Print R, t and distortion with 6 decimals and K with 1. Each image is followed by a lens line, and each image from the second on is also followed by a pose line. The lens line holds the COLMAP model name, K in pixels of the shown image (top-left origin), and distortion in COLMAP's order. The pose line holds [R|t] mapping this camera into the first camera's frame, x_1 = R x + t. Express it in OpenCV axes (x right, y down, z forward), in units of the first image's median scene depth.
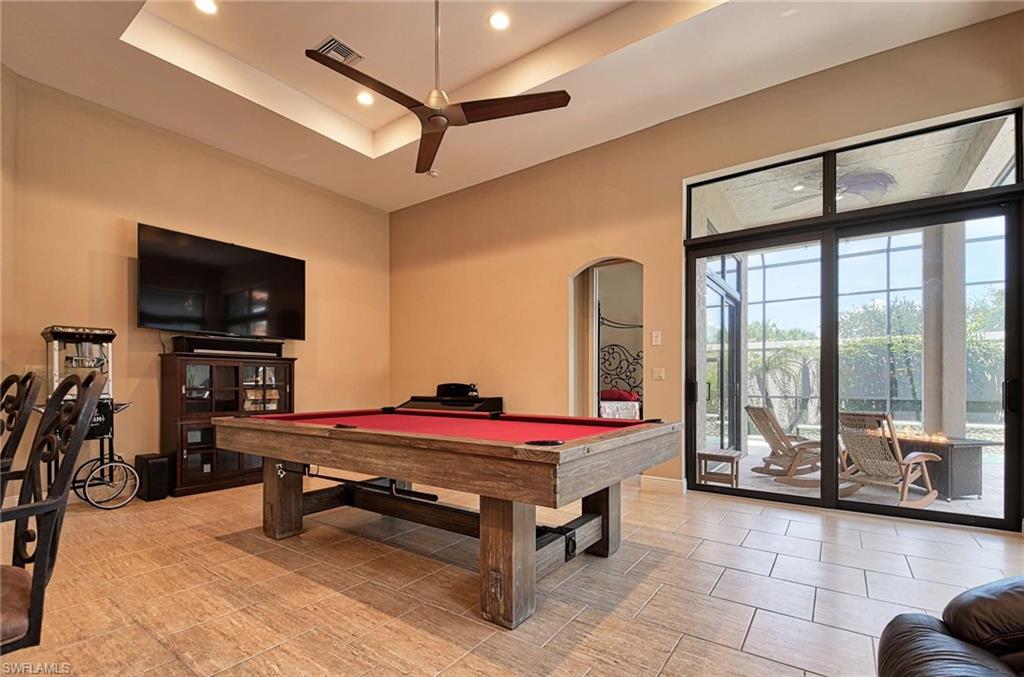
lens RADIAL K [[481.7, 0, 480.8], [0, 481.7, 385.6], [0, 0, 1]] dist [0.008151, -0.006905]
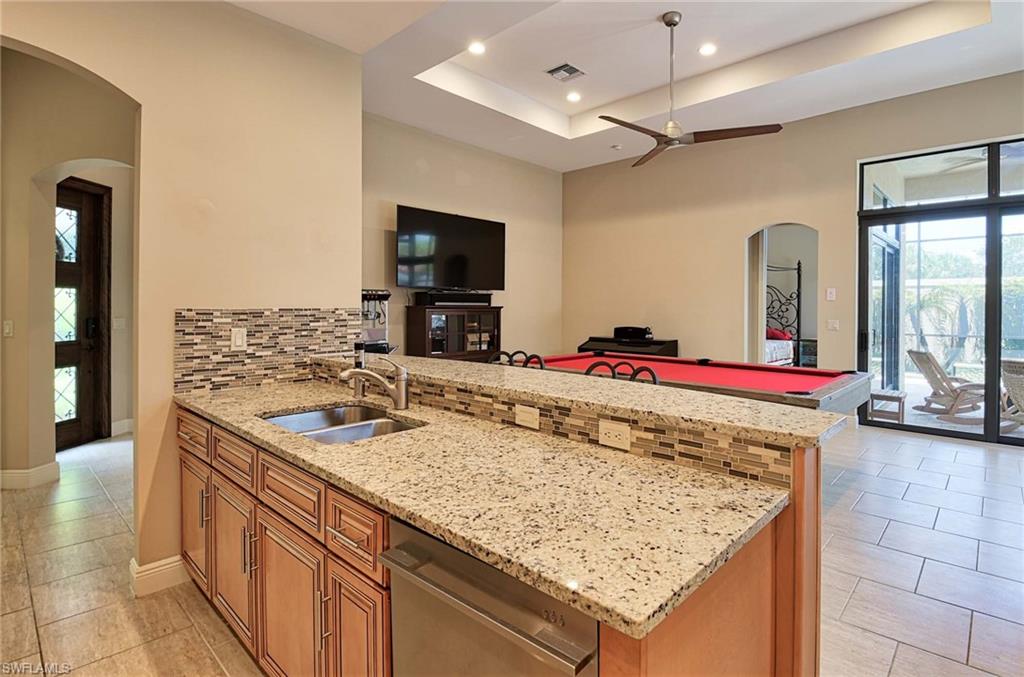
lens RADIAL K [[501.1, 0, 523.0], [0, 501.1, 315.8], [0, 0, 1]] dist [-0.005900, -0.003497]
pose [[0.992281, 0.000505, -0.124007, -0.184662], [0.000677, 0.999955, 0.009492, -0.048059], [0.124006, -0.009503, 0.992236, -0.240703]]
